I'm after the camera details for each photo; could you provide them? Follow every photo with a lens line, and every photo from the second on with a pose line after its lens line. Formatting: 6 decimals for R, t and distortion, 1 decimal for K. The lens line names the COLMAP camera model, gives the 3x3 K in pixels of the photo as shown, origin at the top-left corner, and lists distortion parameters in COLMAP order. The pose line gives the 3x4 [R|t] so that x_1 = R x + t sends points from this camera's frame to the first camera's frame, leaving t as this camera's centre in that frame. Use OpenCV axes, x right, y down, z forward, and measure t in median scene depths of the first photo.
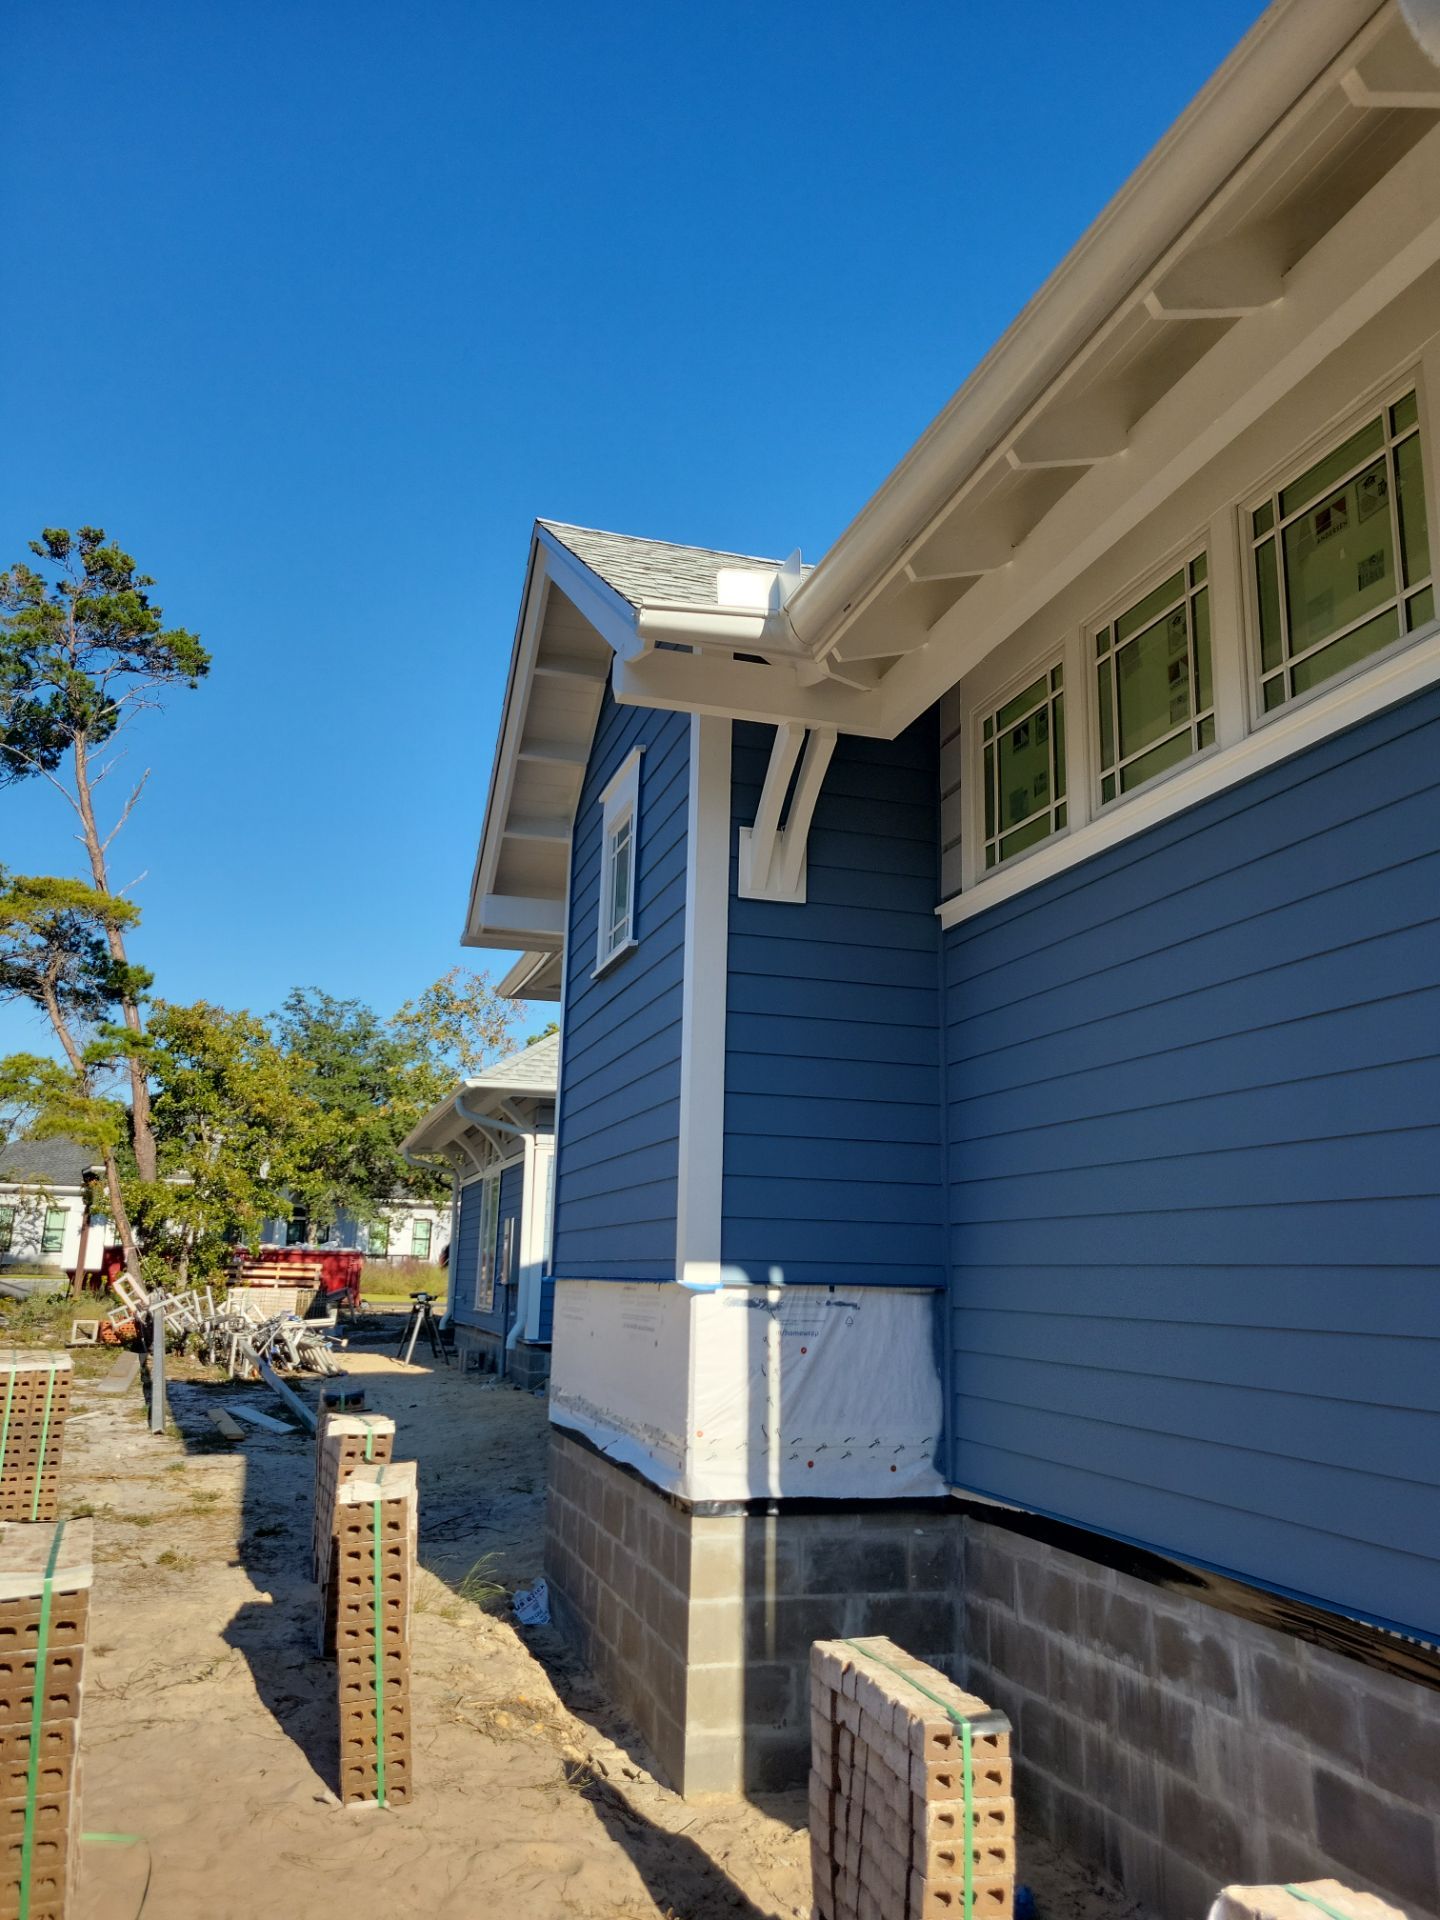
lens RADIAL K [[1465.5, 0, 712.6], [0, 1465.5, 944.1], [0, 0, 1]] dist [0.108236, 0.009095]
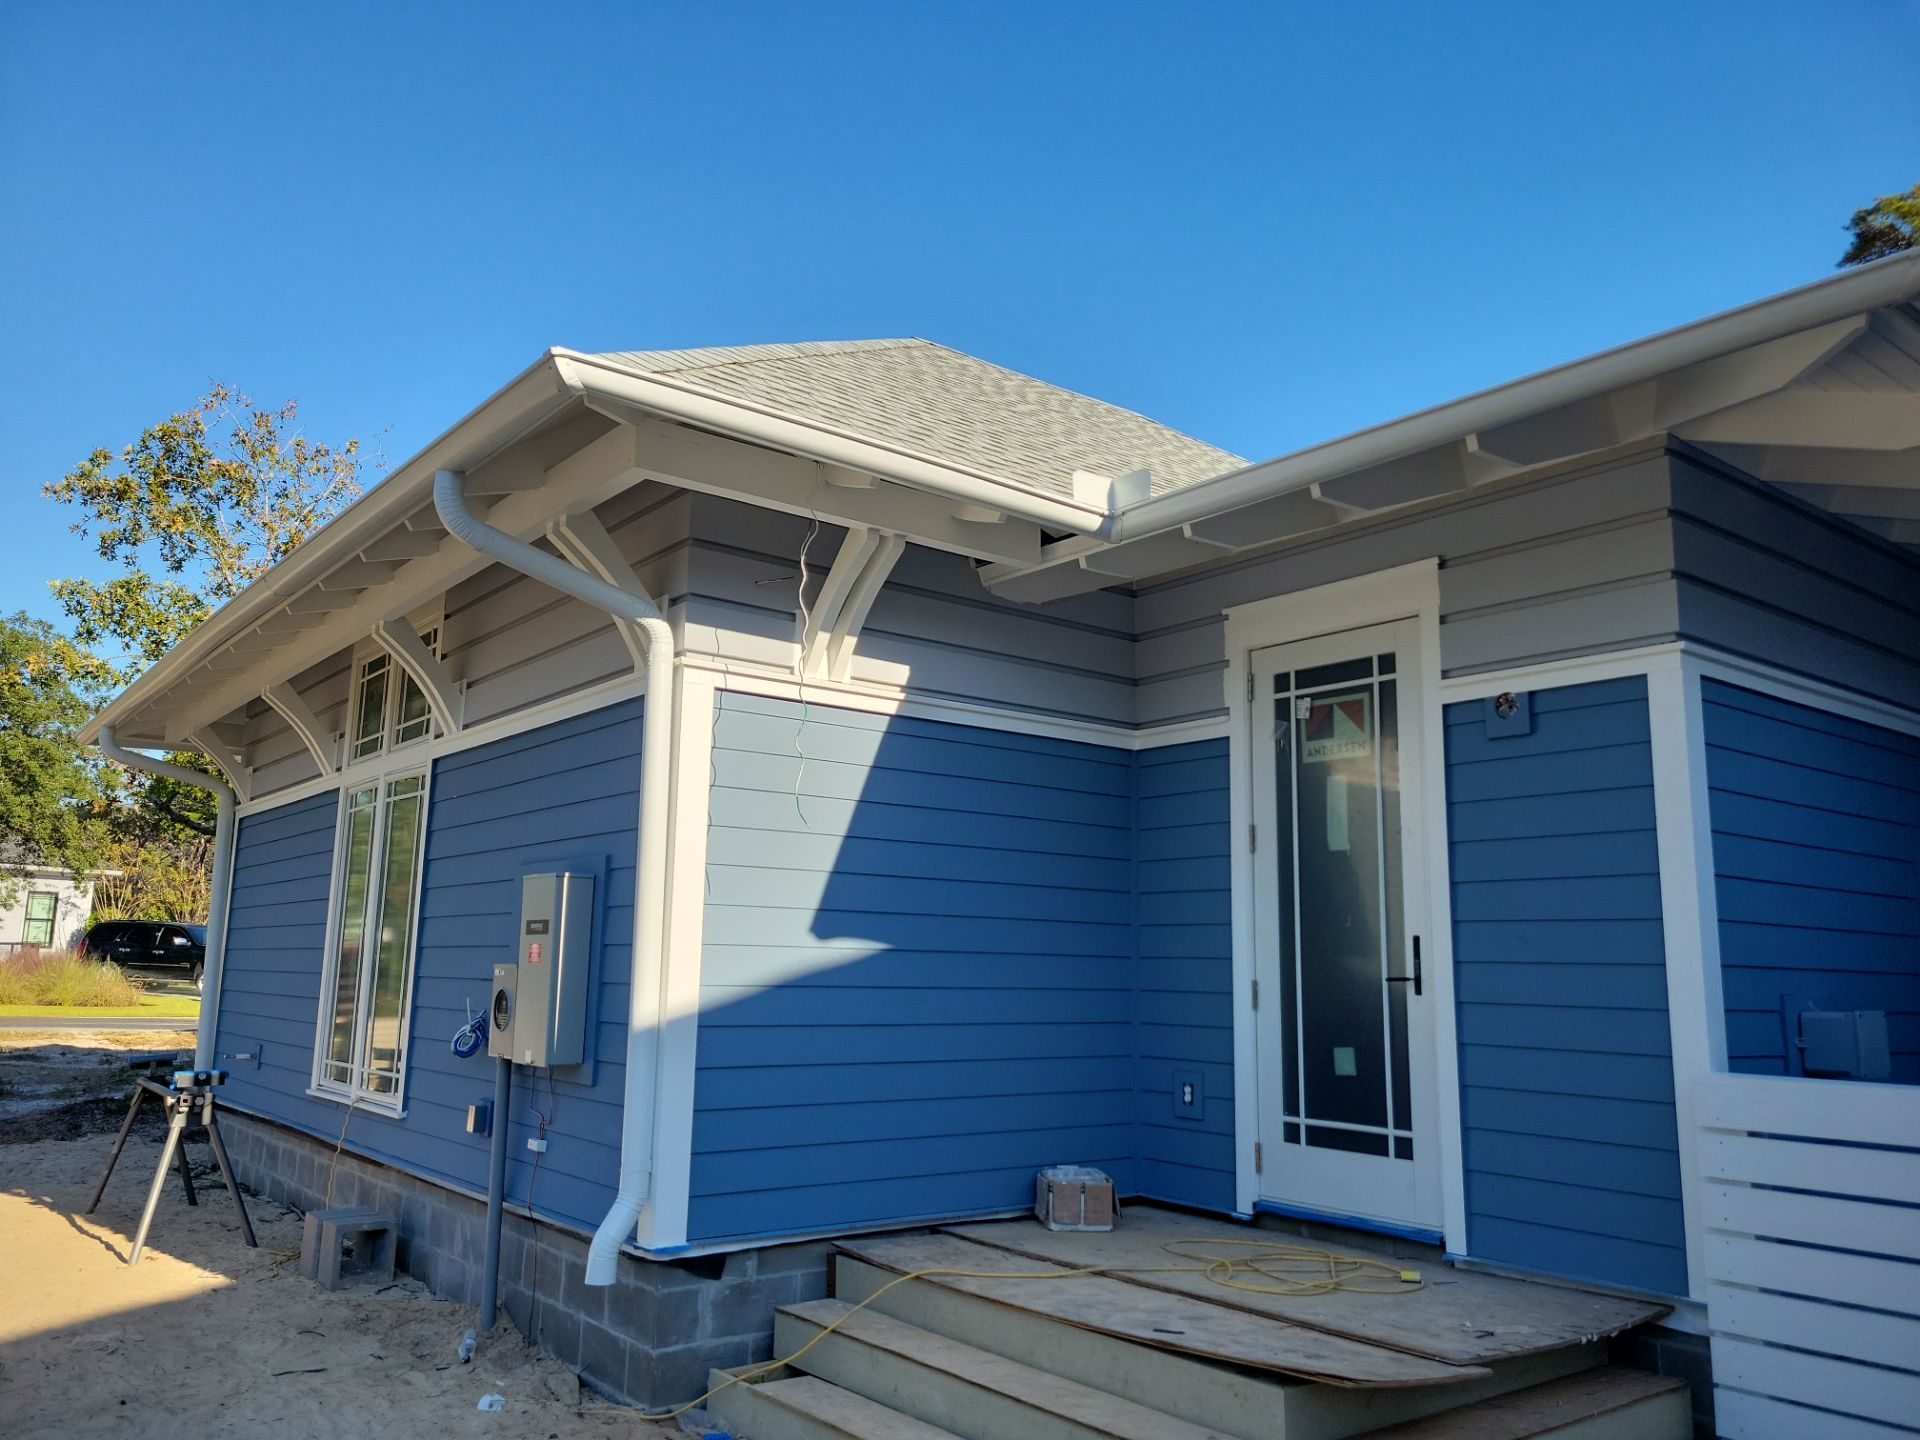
lens RADIAL K [[1458.1, 0, 967.0], [0, 1458.1, 733.9], [0, 0, 1]] dist [0.051554, -0.018656]
pose [[0.929807, 0.054432, 0.364000, -0.116427], [-0.079647, 0.995326, 0.054611, 0.086024], [-0.359326, -0.079769, 0.929797, 0.440597]]
